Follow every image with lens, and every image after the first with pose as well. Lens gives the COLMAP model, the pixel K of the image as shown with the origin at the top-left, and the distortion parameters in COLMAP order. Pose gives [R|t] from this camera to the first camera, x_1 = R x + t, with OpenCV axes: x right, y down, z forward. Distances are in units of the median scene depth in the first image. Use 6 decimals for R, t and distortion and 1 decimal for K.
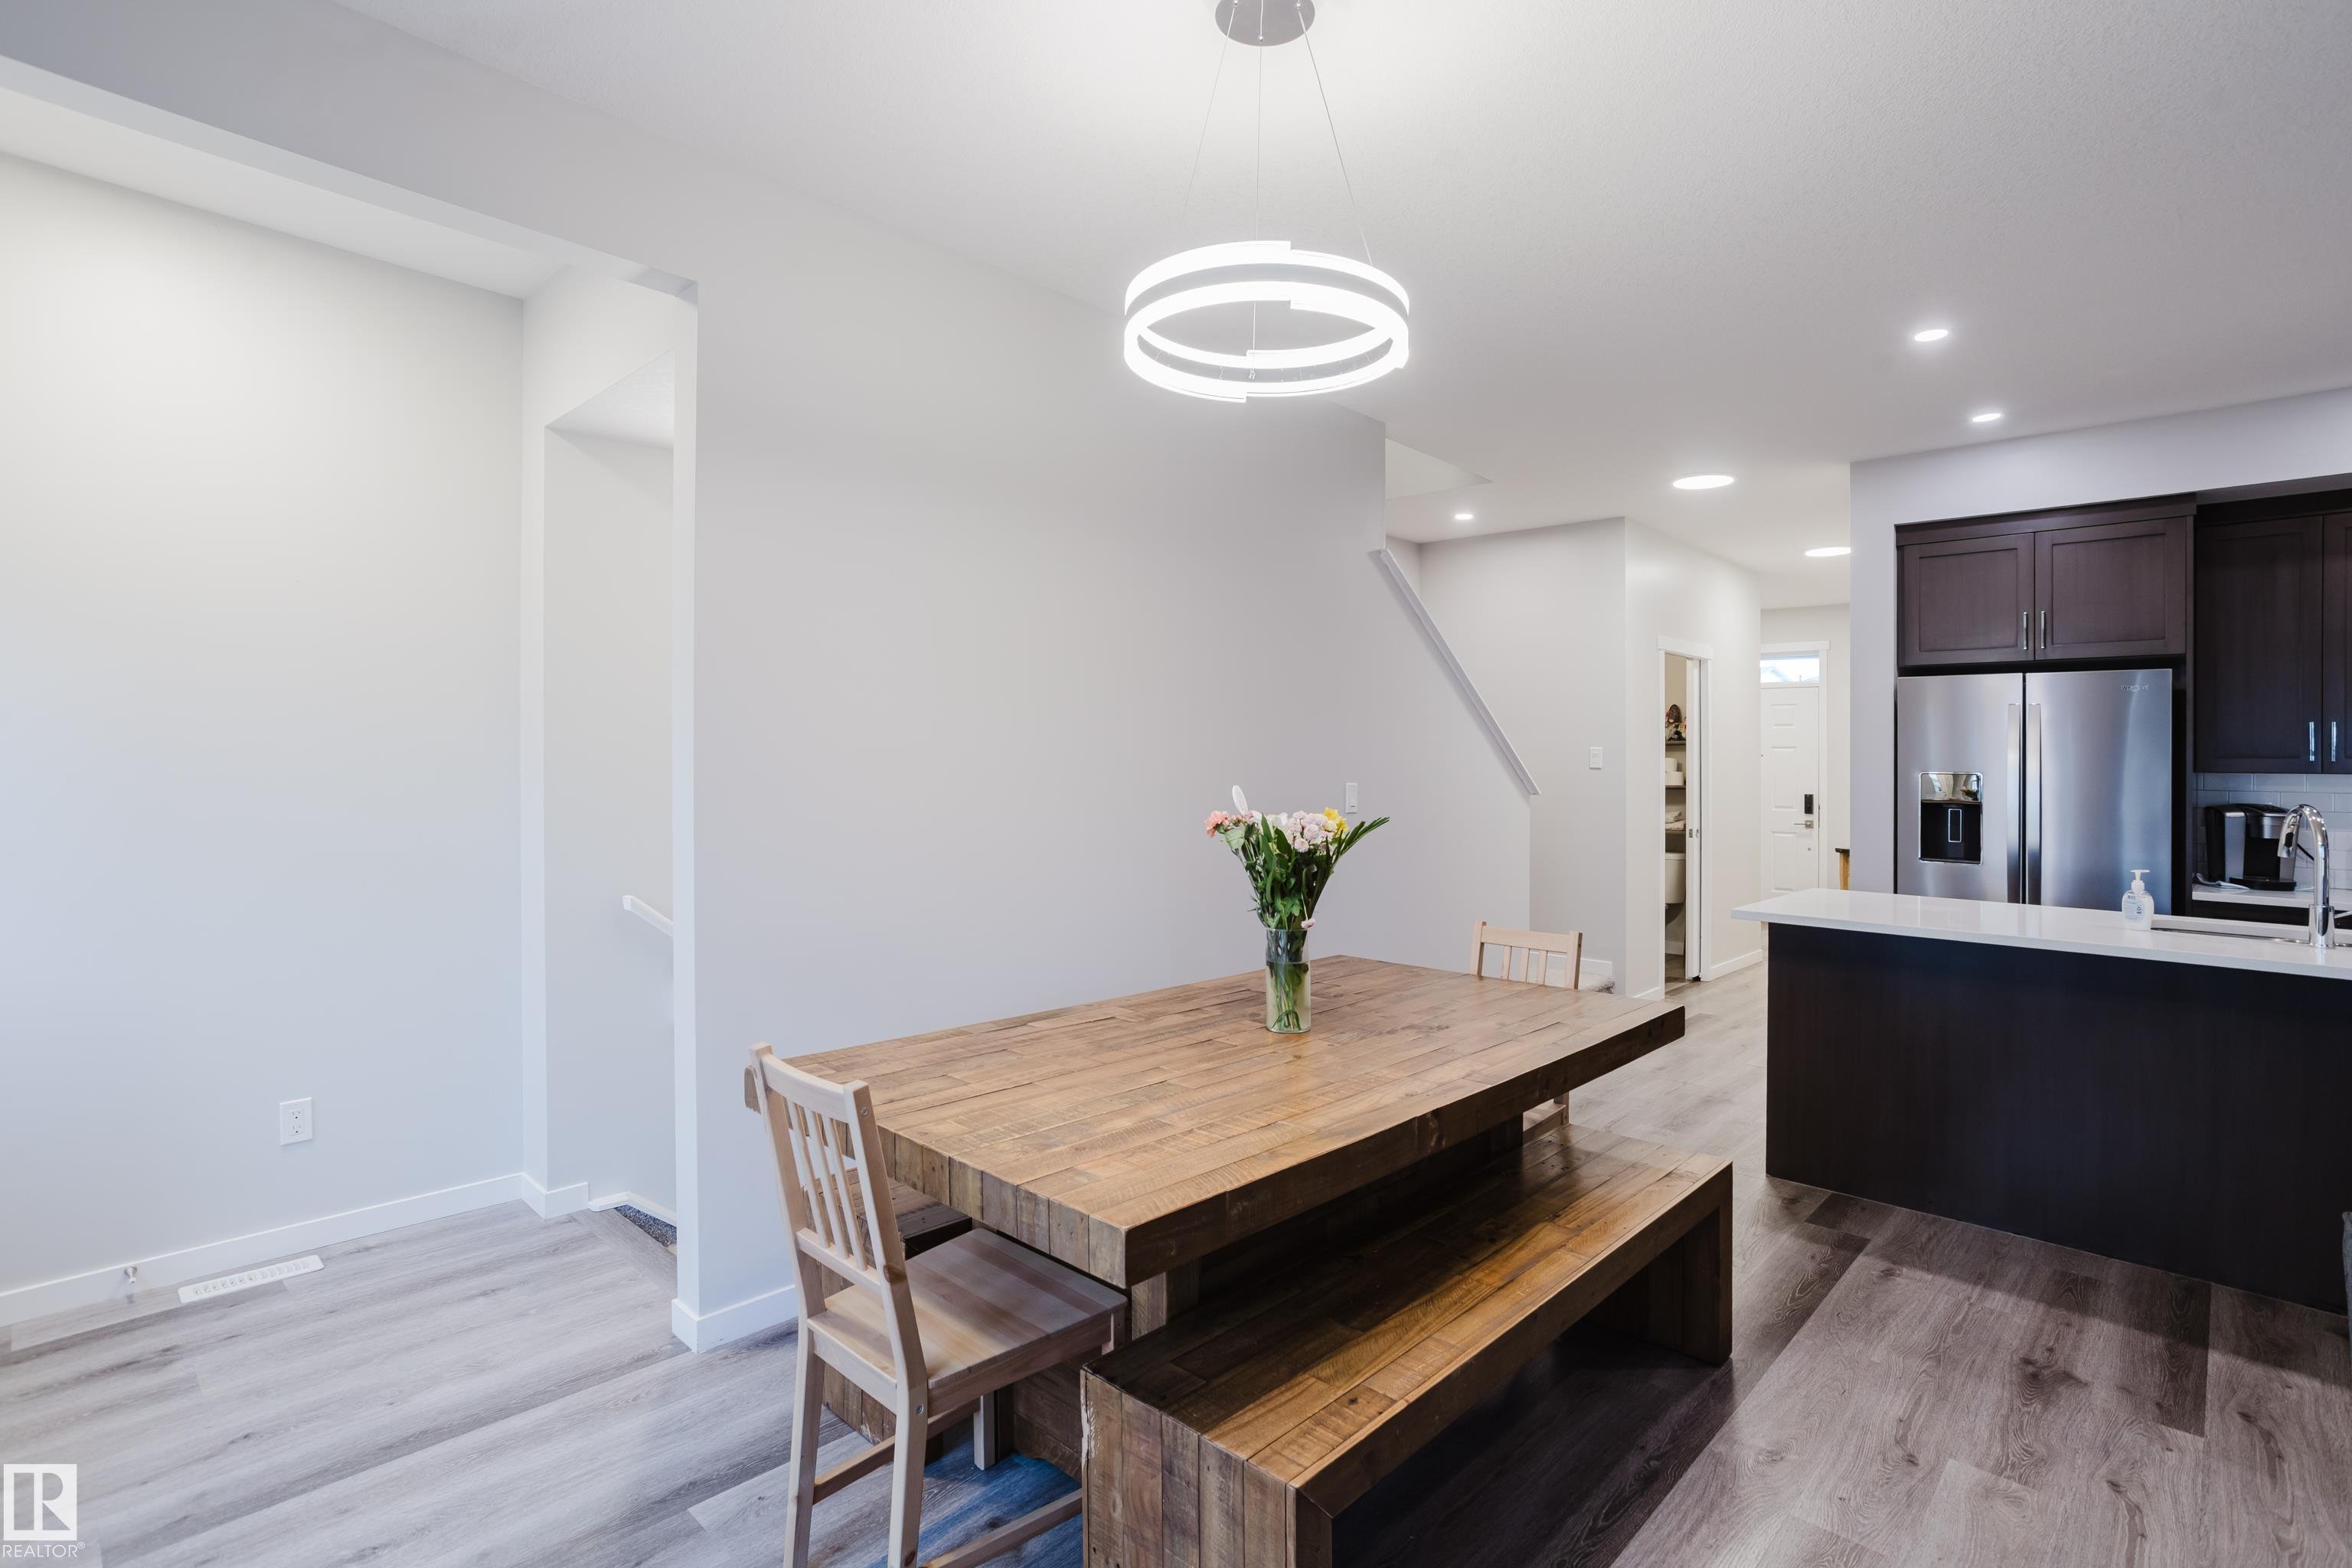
lens RADIAL K [[1135.1, 0, 1173.3], [0, 1135.1, 740.2], [0, 0, 1]] dist [-0.032225, 0.019231]
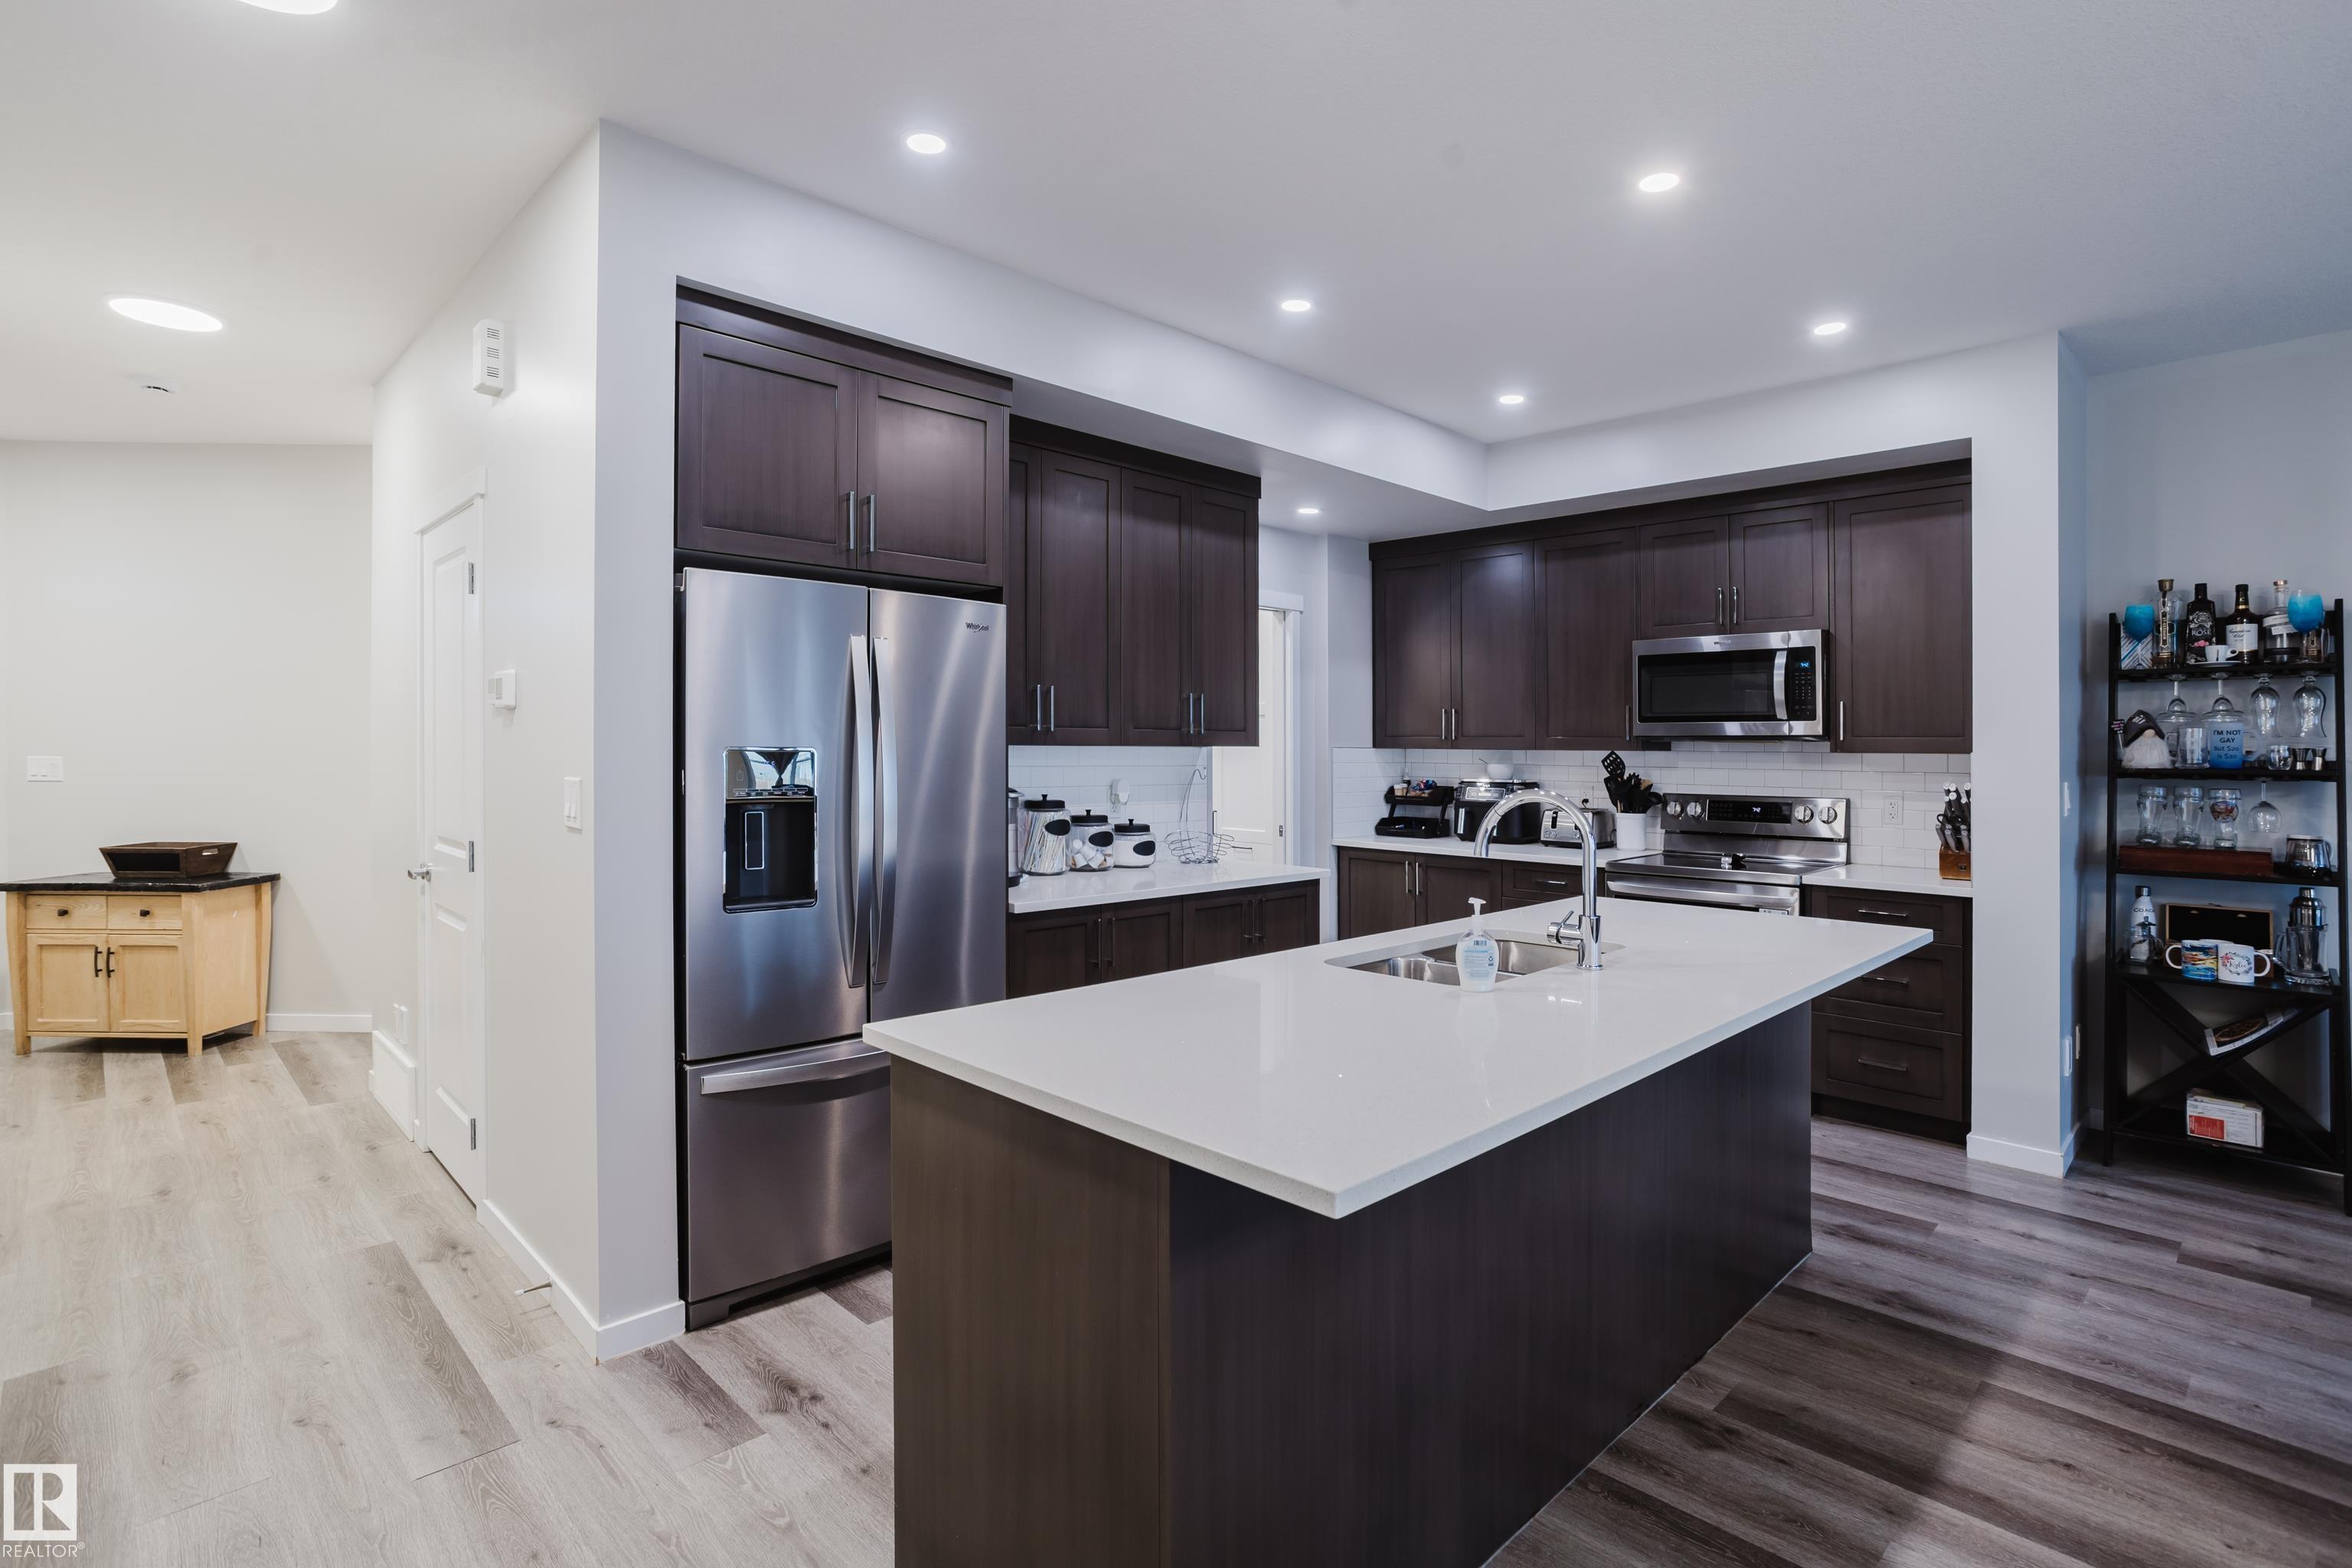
lens RADIAL K [[1135.1, 0, 1184.8], [0, 1135.1, 702.8], [0, 0, 1]] dist [-0.032225, 0.019231]
pose [[0.038666, 0.029029, 0.998830, 0.143869], [-0.025435, 0.999283, -0.028058, 0.018351], [-0.998928, -0.024320, 0.039377, 0.827881]]
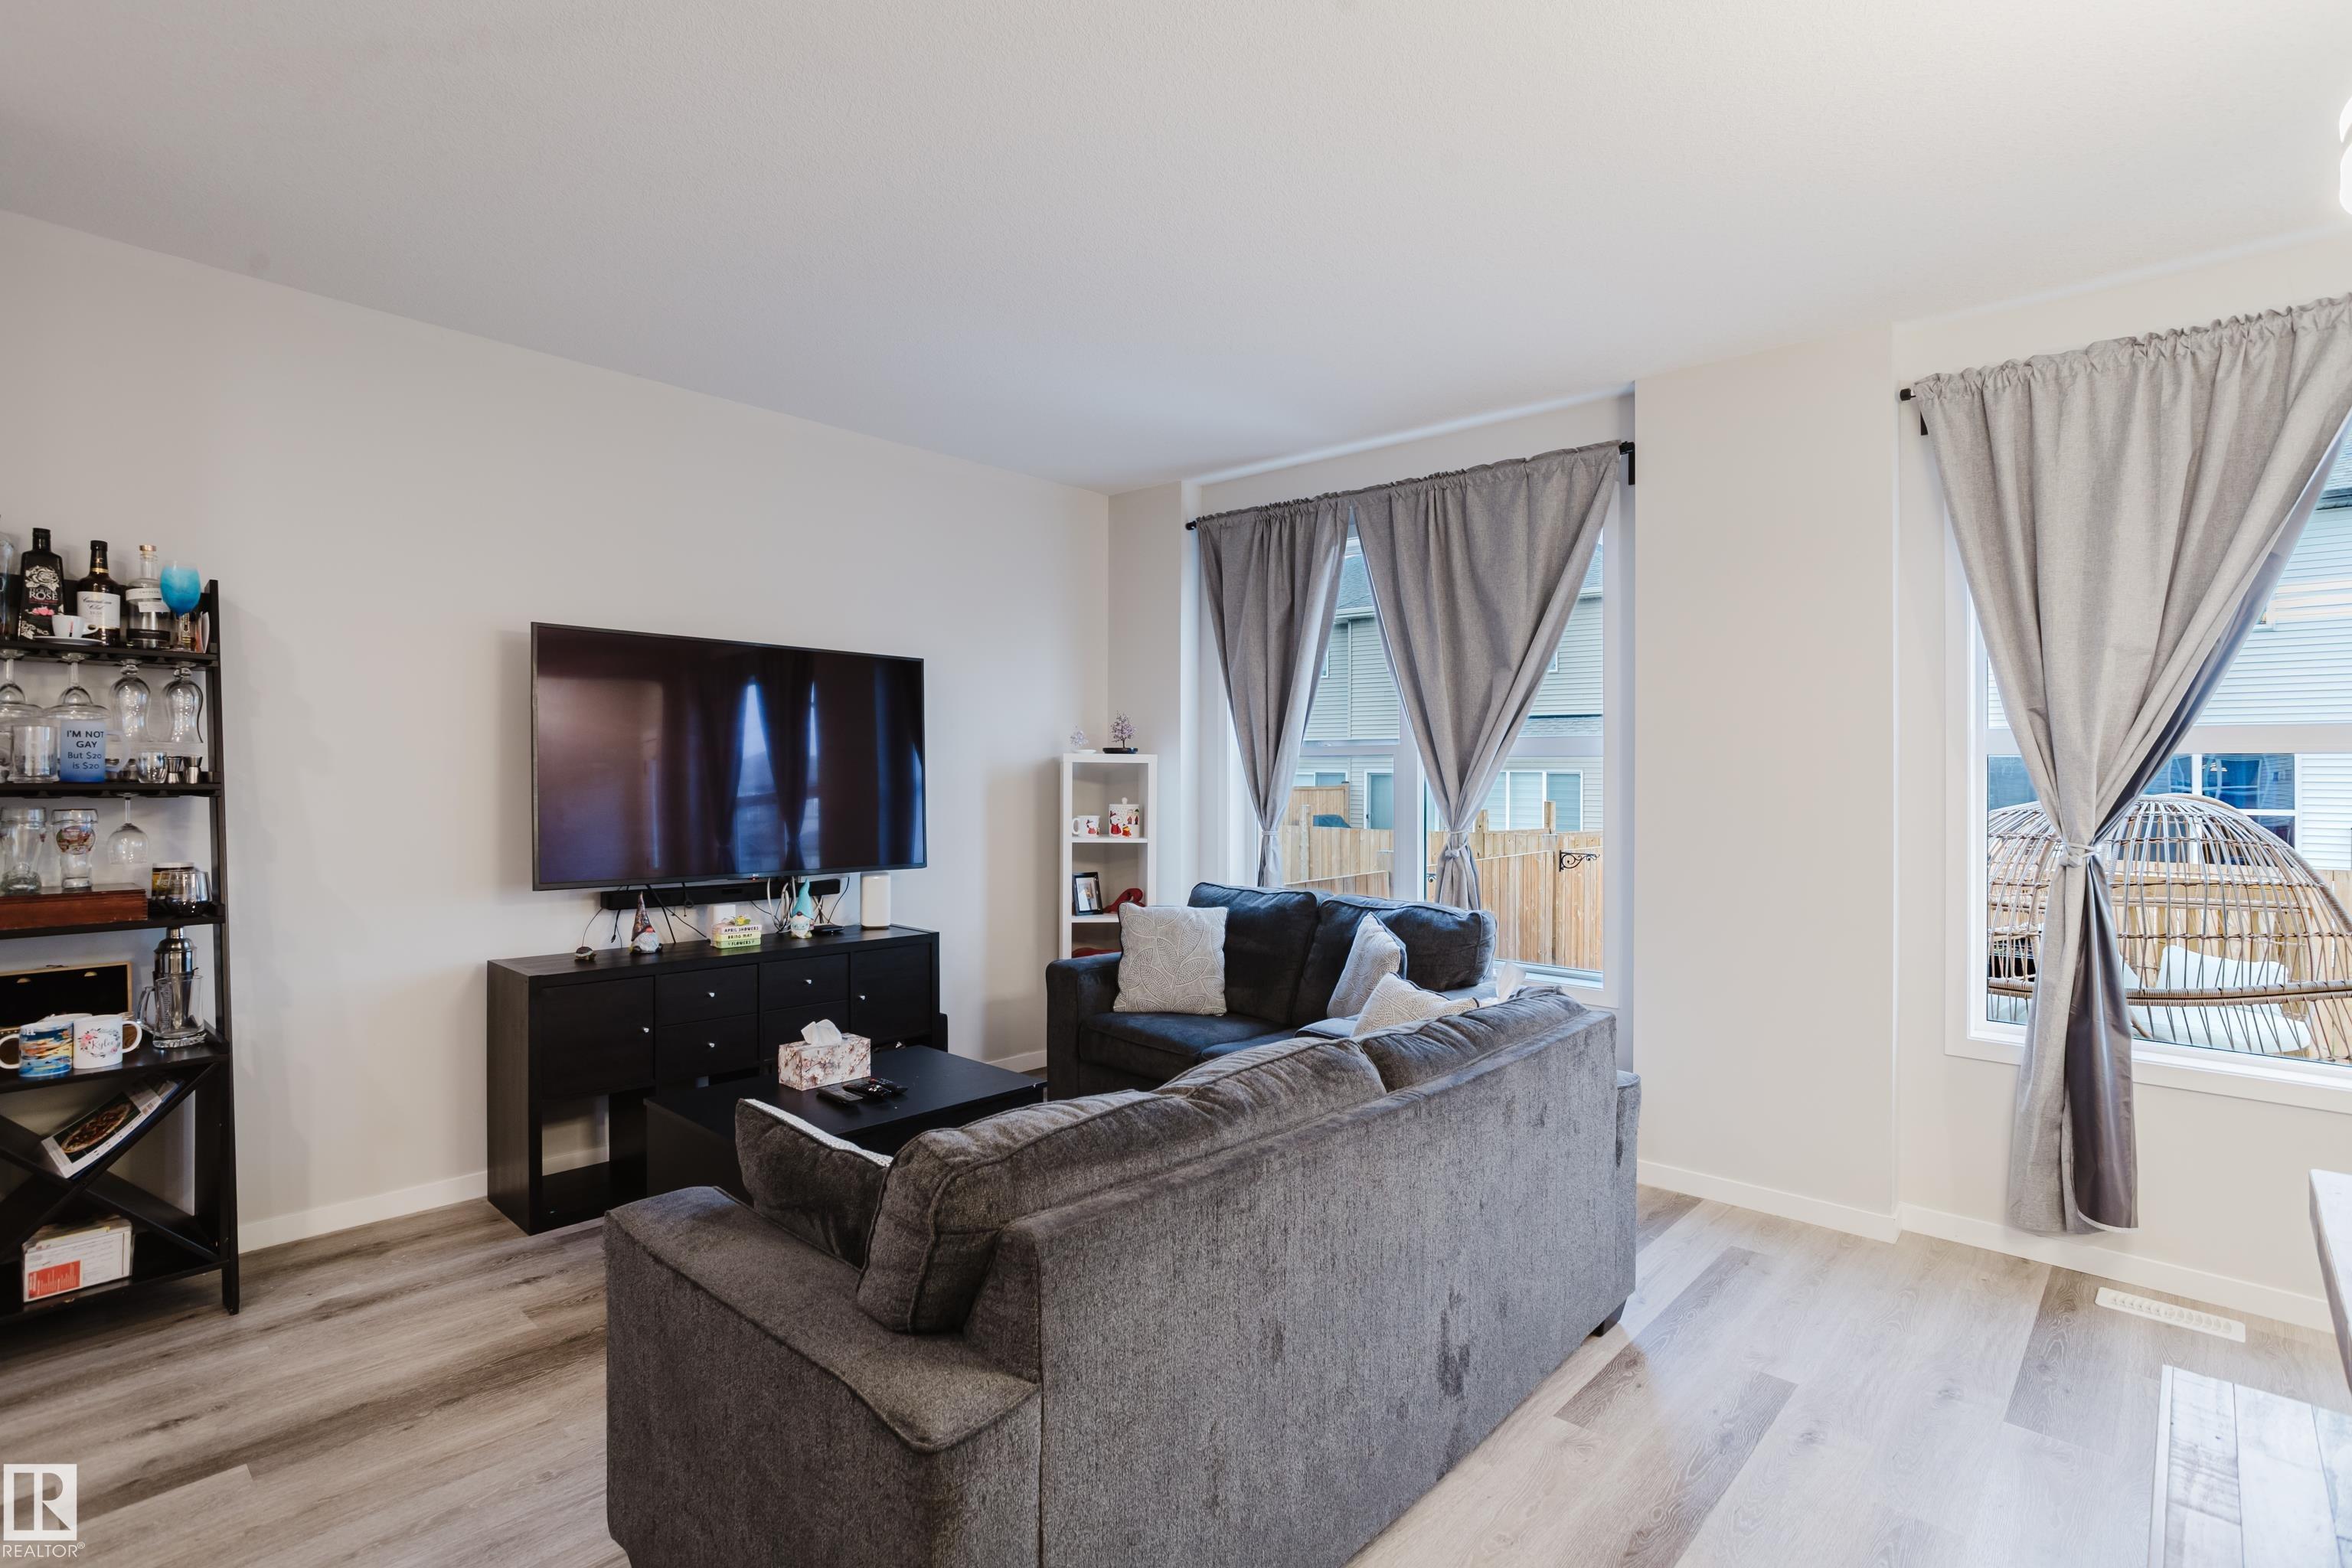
lens RADIAL K [[1135.1, 0, 1157.3], [0, 1135.1, 785.8], [0, 0, 1]] dist [-0.032225, 0.019231]
pose [[-0.999816, -0.019080, 0.001804, 0.406578], [-0.019099, 0.999761, -0.010644, 0.021181], [-0.001600, -0.010676, -0.999942, 0.706907]]
